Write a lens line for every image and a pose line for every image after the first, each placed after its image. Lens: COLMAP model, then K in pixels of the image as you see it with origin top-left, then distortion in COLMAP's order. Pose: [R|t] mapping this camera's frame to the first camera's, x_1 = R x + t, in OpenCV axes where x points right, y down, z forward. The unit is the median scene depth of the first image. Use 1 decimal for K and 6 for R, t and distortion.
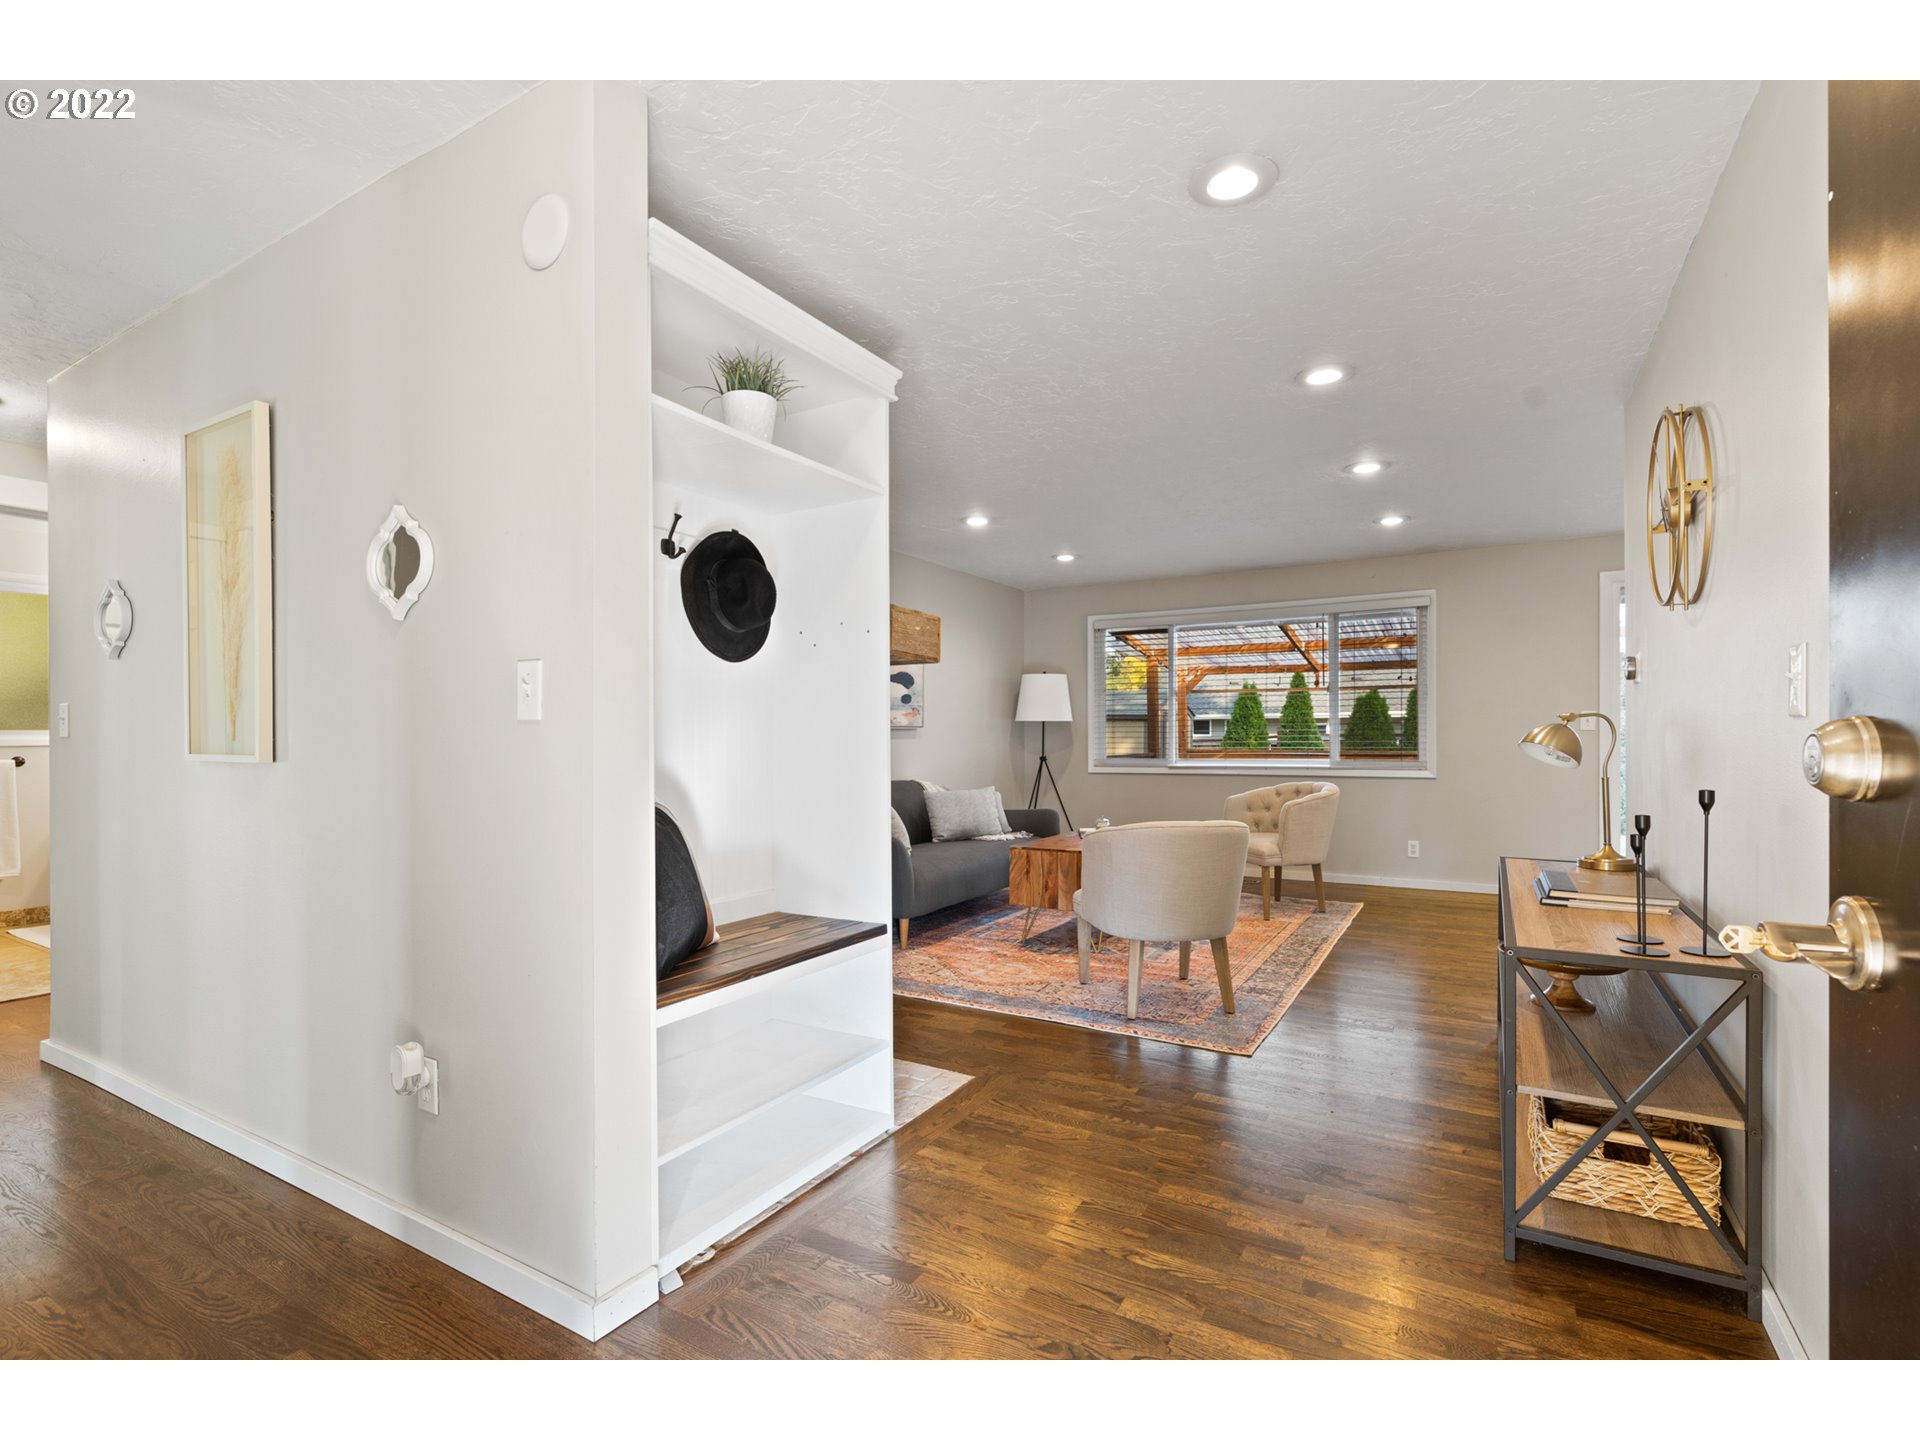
lens RADIAL K [[893.4, 0, 960.0], [0, 893.4, 720.0], [0, 0, 1]] dist [0.000613, -0.000055]
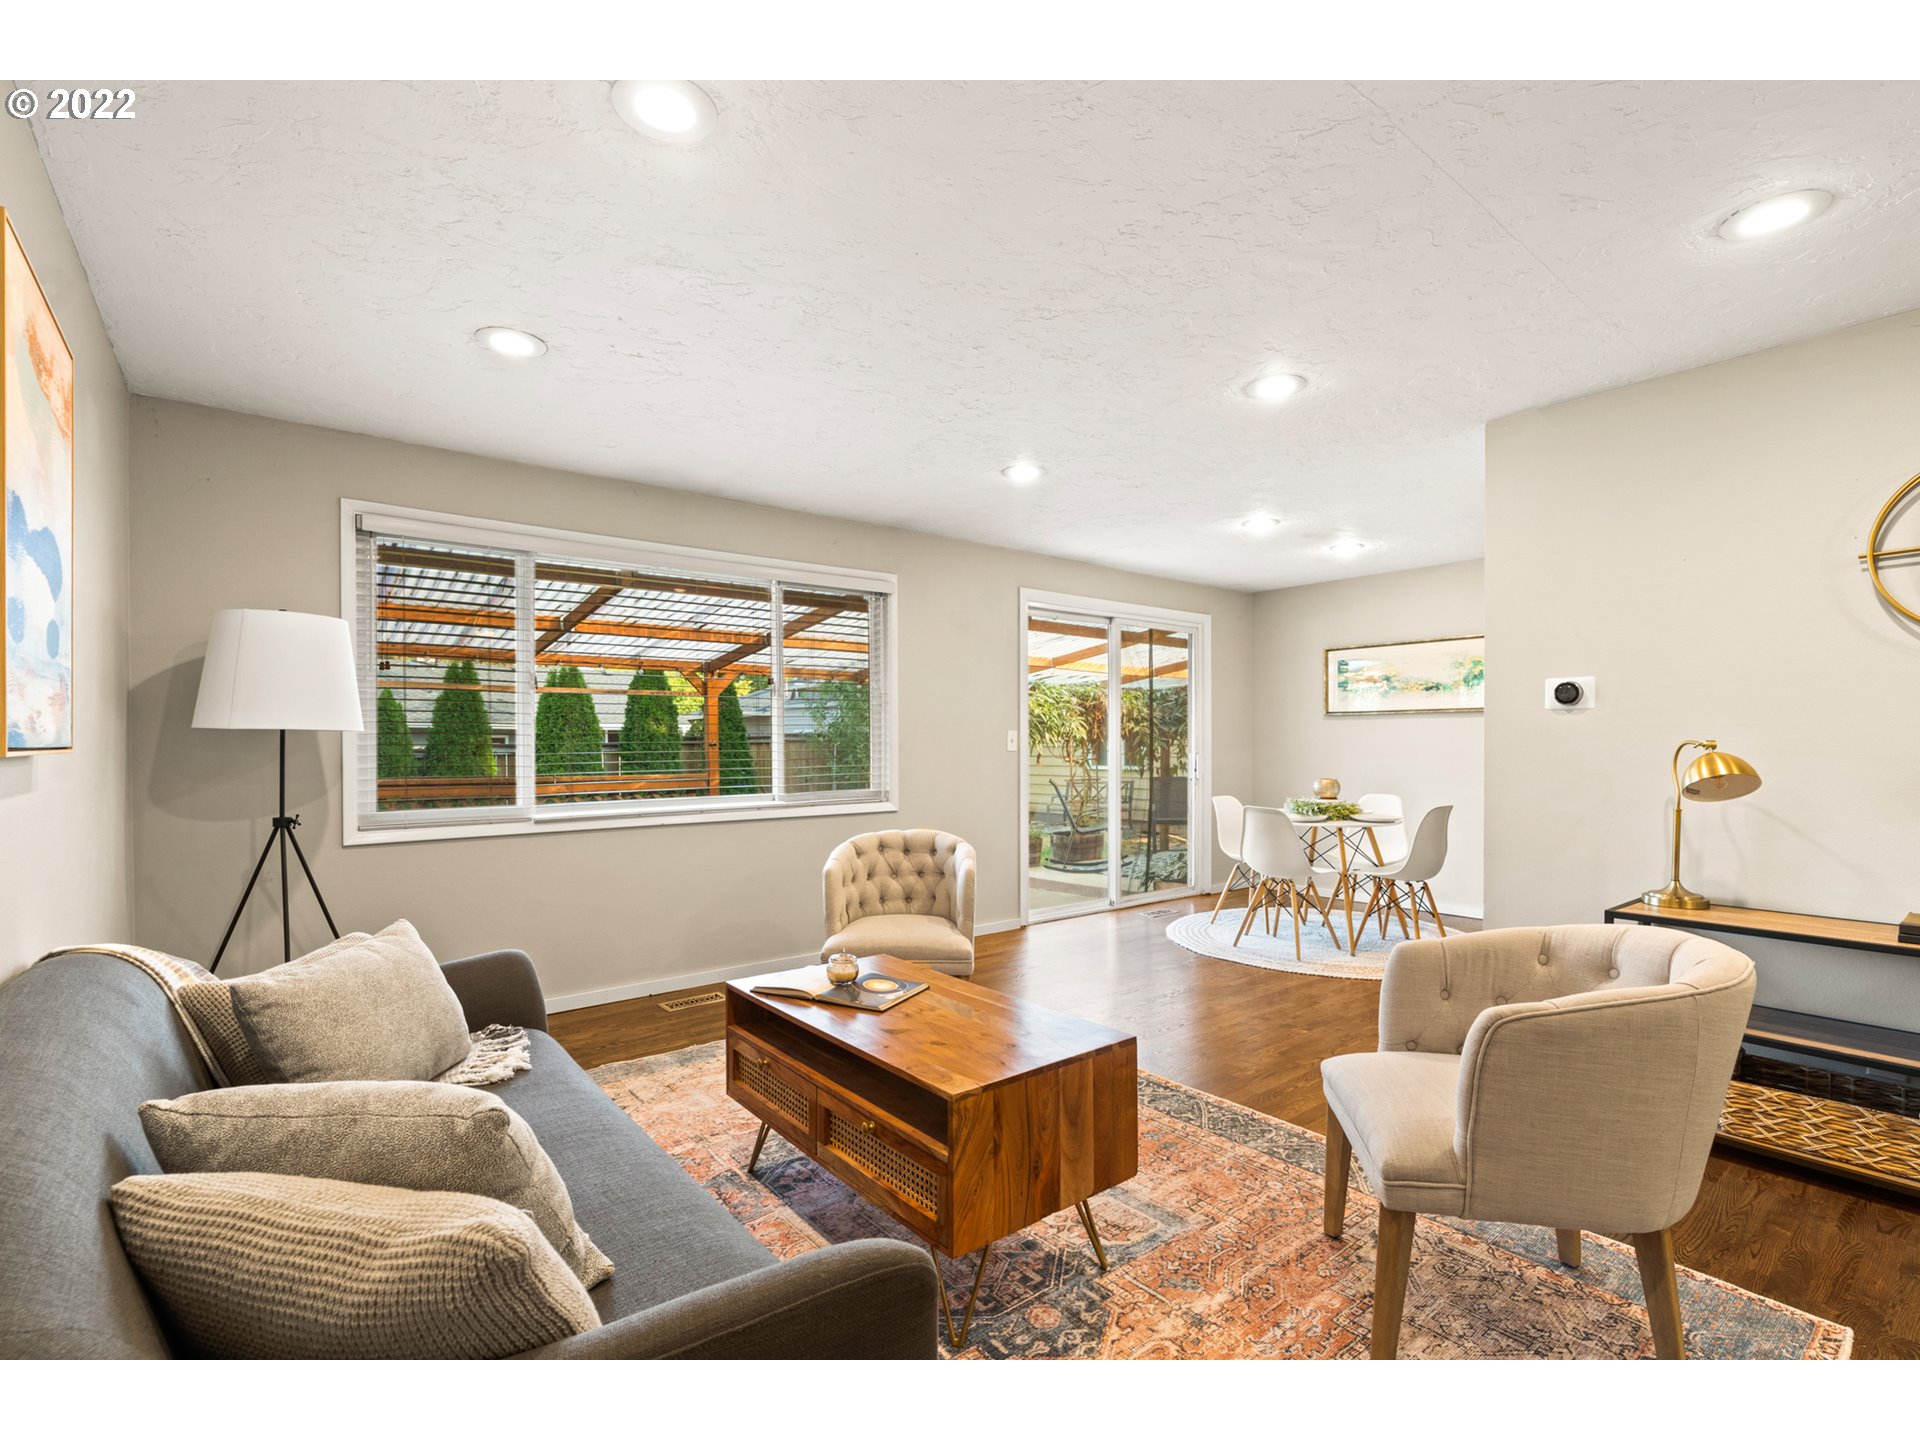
lens RADIAL K [[893.4, 0, 960.0], [0, 893.4, 720.0], [0, 0, 1]] dist [0.000613, -0.000055]
pose [[0.350549, 0.019745, 0.936336, -0.175317], [-0.006218, 0.999805, -0.018756, 0.002587], [-0.936524, 0.000753, 0.350603, 0.574213]]
